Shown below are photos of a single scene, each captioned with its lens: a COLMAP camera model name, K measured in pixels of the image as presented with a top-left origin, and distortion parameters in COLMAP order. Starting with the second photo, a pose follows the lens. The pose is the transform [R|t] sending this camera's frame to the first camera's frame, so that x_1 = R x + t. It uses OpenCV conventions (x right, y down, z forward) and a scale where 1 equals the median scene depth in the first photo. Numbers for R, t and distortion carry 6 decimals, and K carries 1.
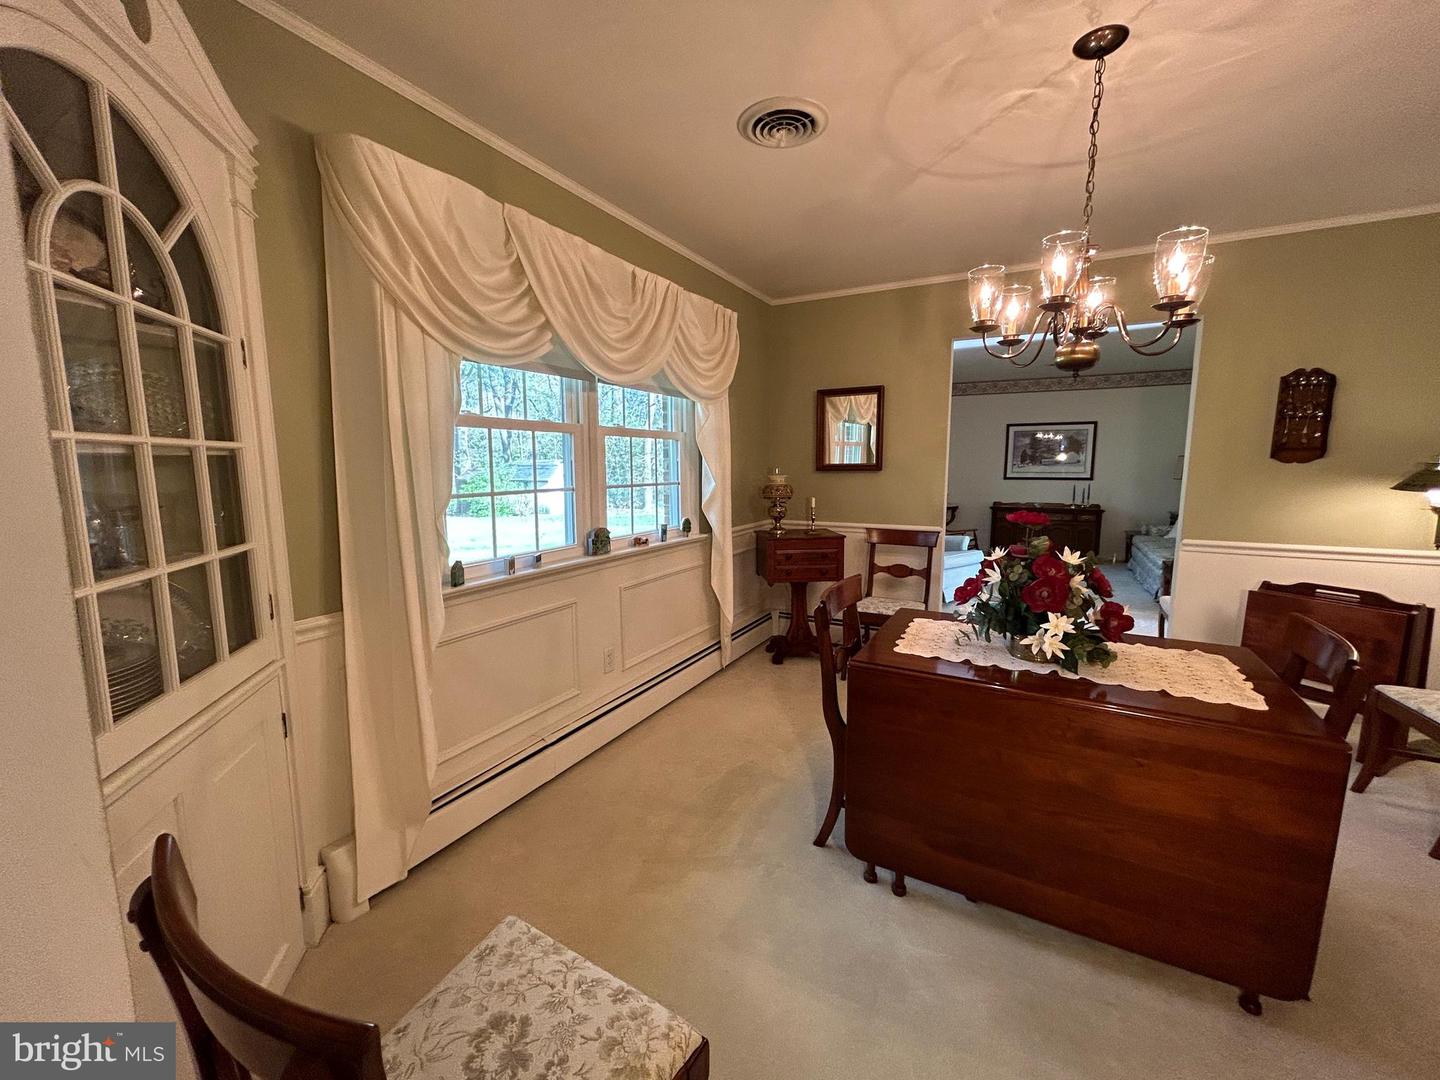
lens RADIAL K [[585.7, 0, 716.6], [0, 585.7, 542.8], [0, 0, 1]] dist [0.000706, 0.000087]
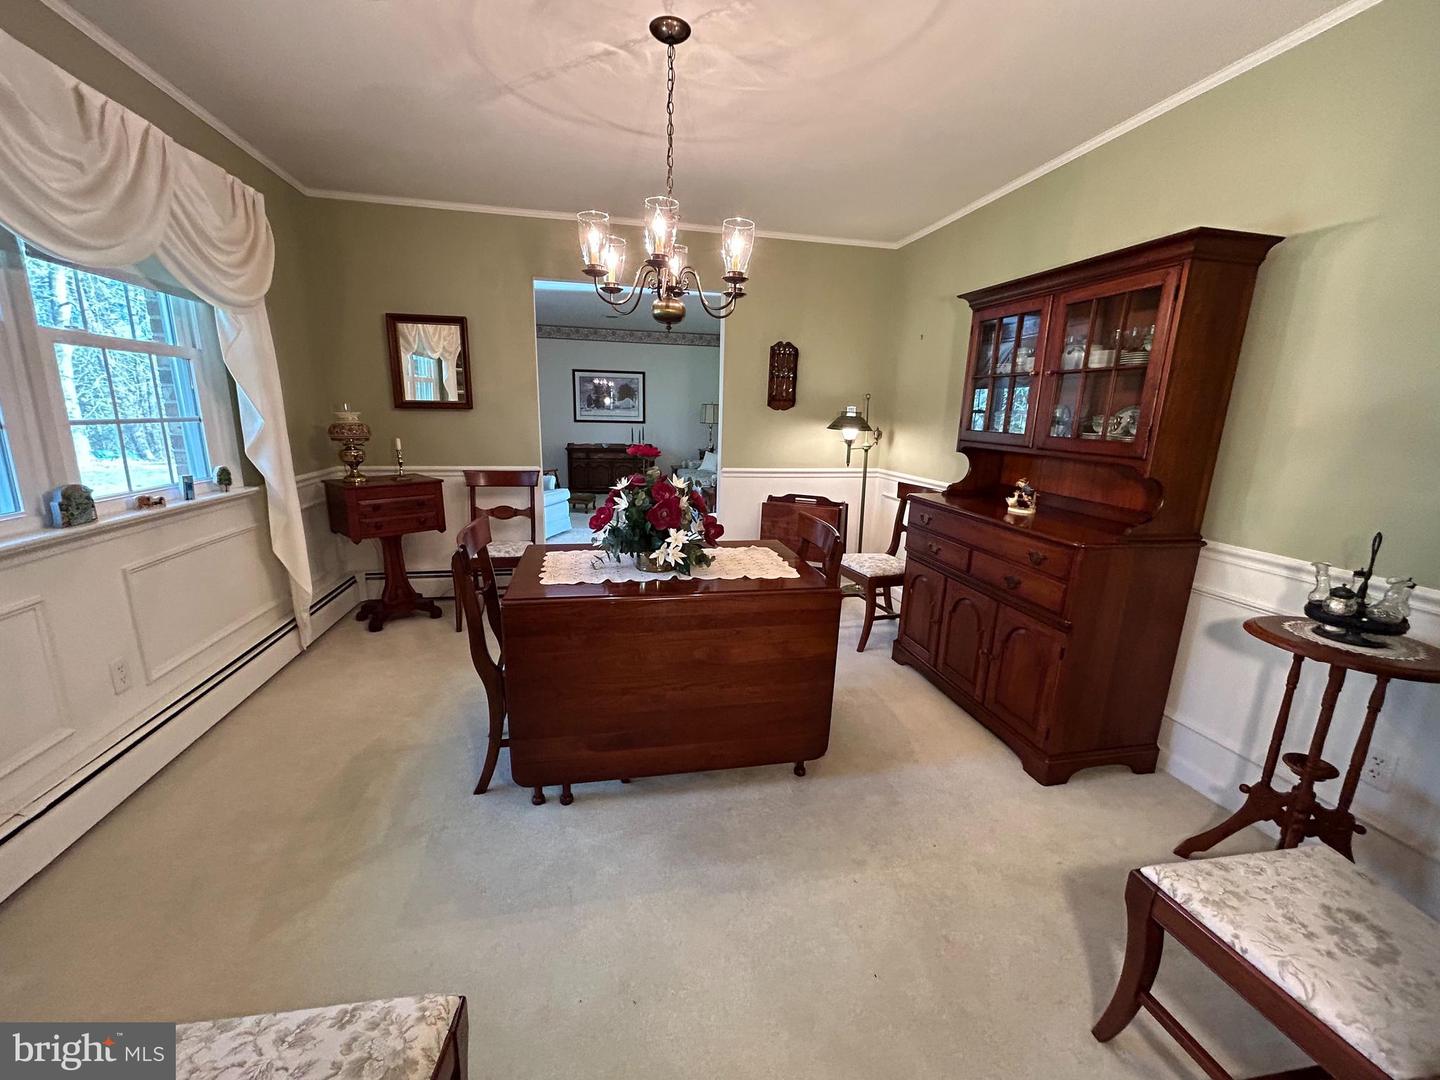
lens RADIAL K [[583.0, 0, 722.0], [0, 583.0, 544.1], [0, 0, 1]] dist [-0.001705, -0.000503]
pose [[0.753753, -0.125693, 0.645025, -0.076102], [0.062447, 0.990796, 0.120098, 0.007735], [-0.654184, -0.050244, 0.754665, 0.013336]]
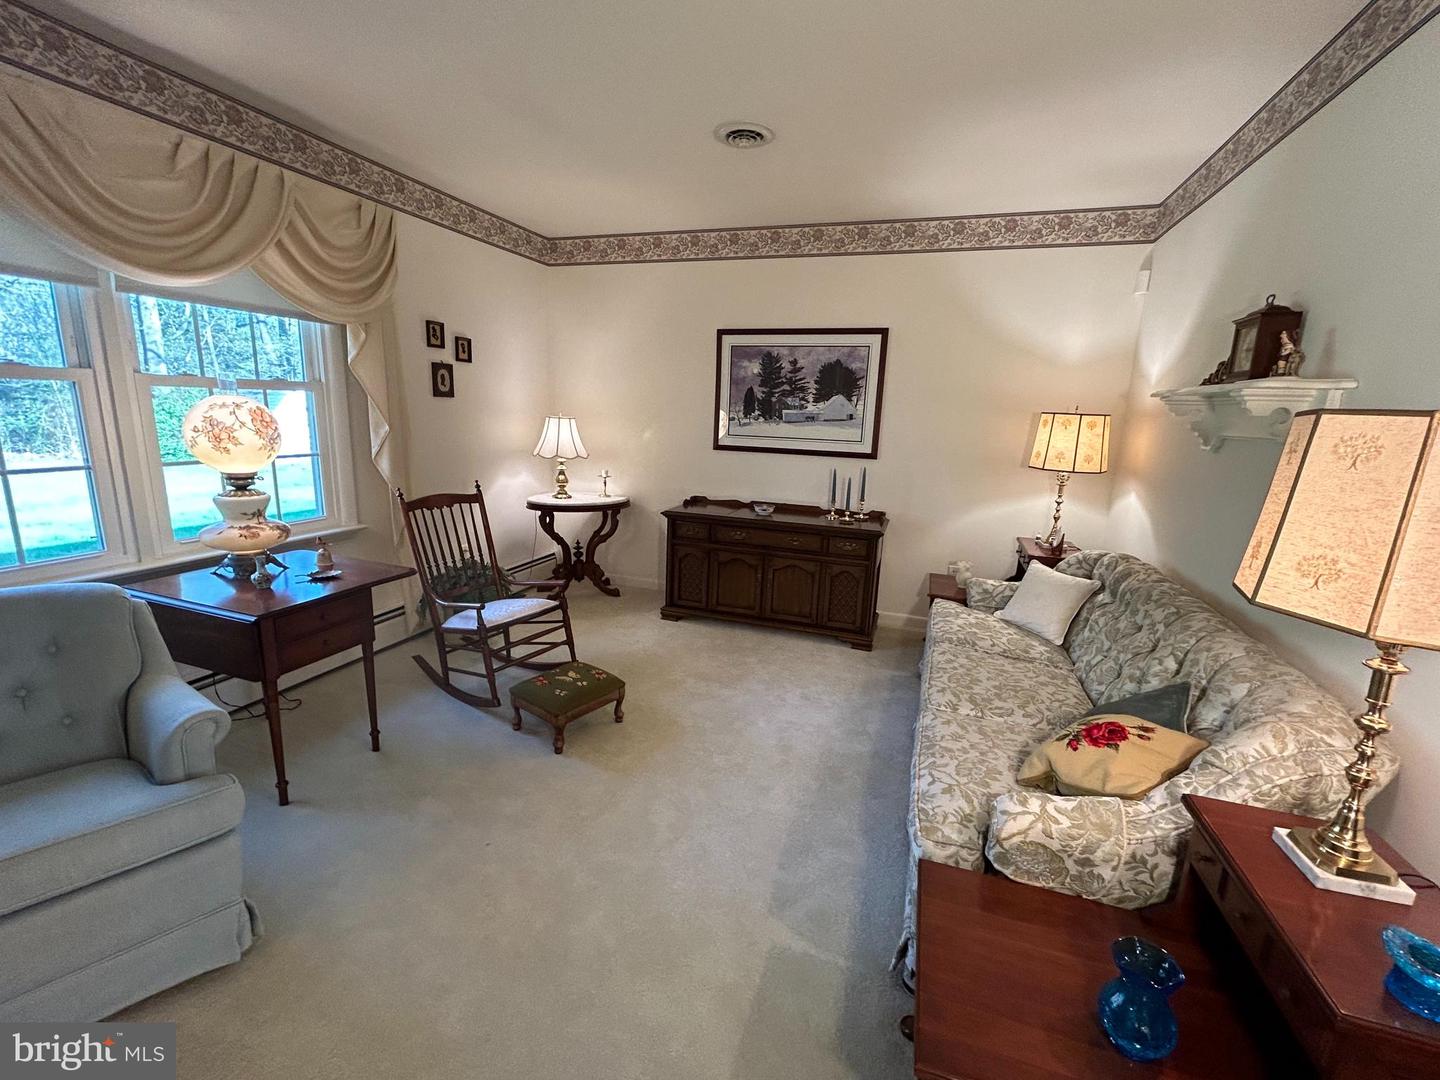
lens RADIAL K [[612.3, 0, 720.0], [0, 612.3, 540.0], [0, 0, 1]] dist [0.000005, -0.000008]
pose [[0.982206, 0.002114, 0.187792, 1.275317], [-0.014781, 0.997705, 0.066075, -0.215026], [-0.187222, -0.067675, 0.979984, 1.609600]]
